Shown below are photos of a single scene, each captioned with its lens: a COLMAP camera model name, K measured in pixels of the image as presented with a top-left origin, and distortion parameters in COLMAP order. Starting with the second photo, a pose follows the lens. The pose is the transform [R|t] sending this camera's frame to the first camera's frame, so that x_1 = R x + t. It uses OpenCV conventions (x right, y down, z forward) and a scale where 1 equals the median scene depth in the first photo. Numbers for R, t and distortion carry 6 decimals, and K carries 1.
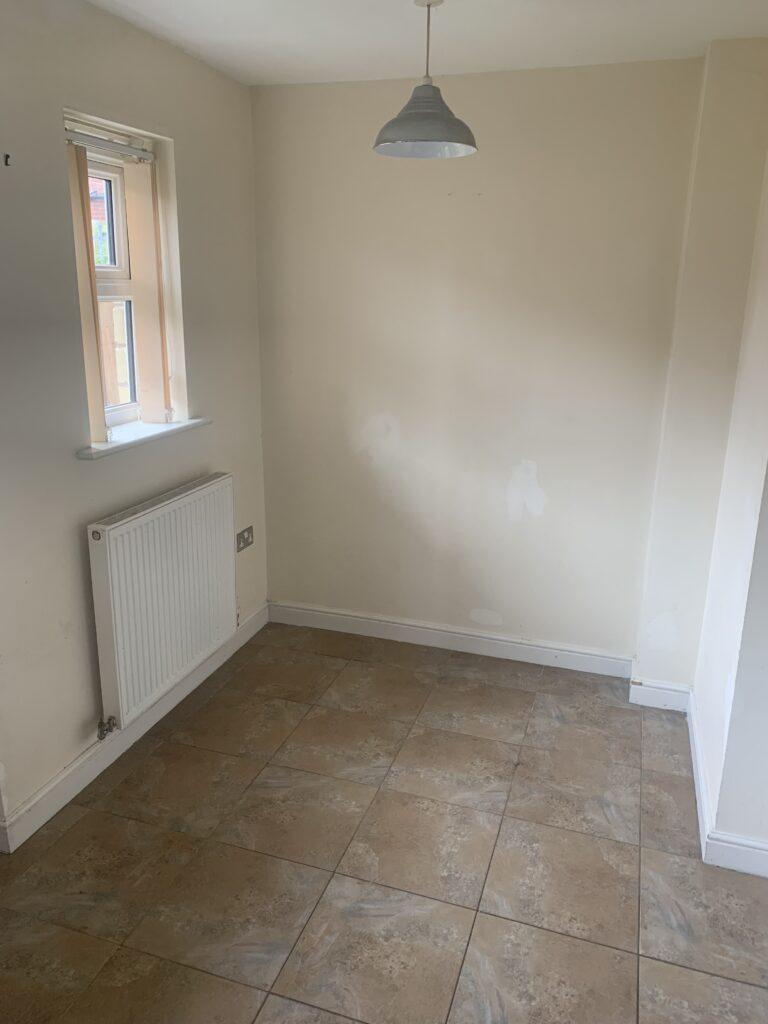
lens RADIAL K [[787.6, 0, 384.5], [0, 787.6, 495.9], [0, 0, 1]] dist [0.003722, -0.002822]
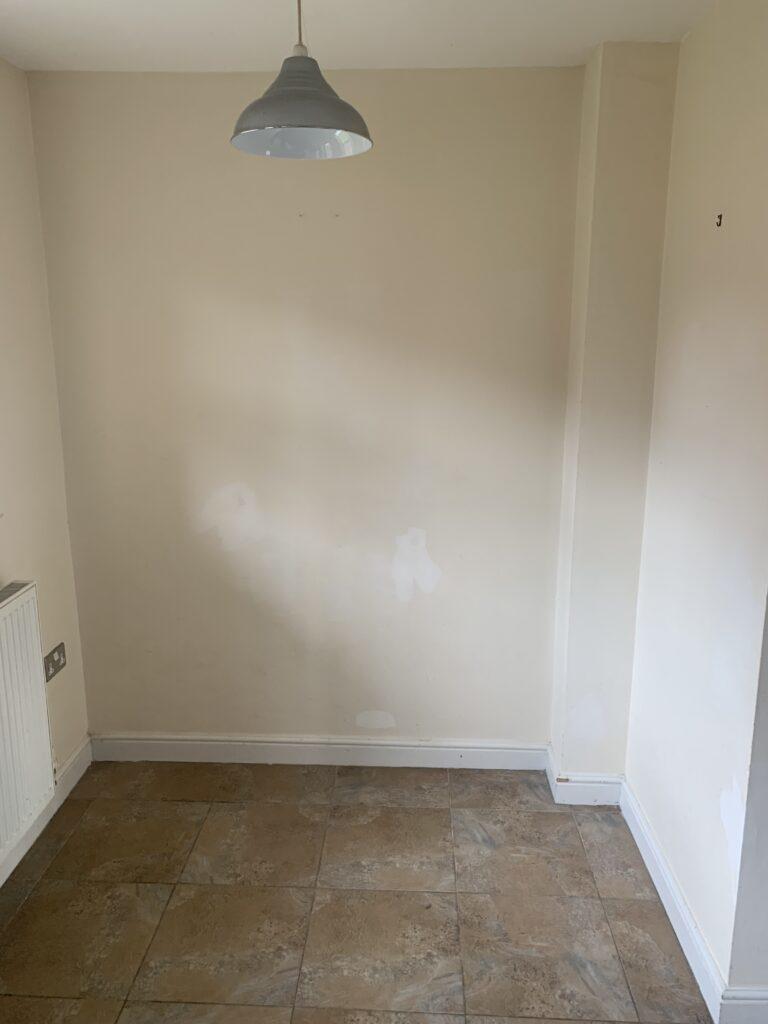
lens RADIAL K [[787.6, 0, 384.5], [0, 787.6, 495.9], [0, 0, 1]] dist [0.003722, -0.002822]
pose [[0.960899, -0.070747, 0.267710, -0.074183], [0.081569, 0.996231, -0.029508, -0.060852], [-0.264614, 0.050191, 0.963047, 0.214965]]
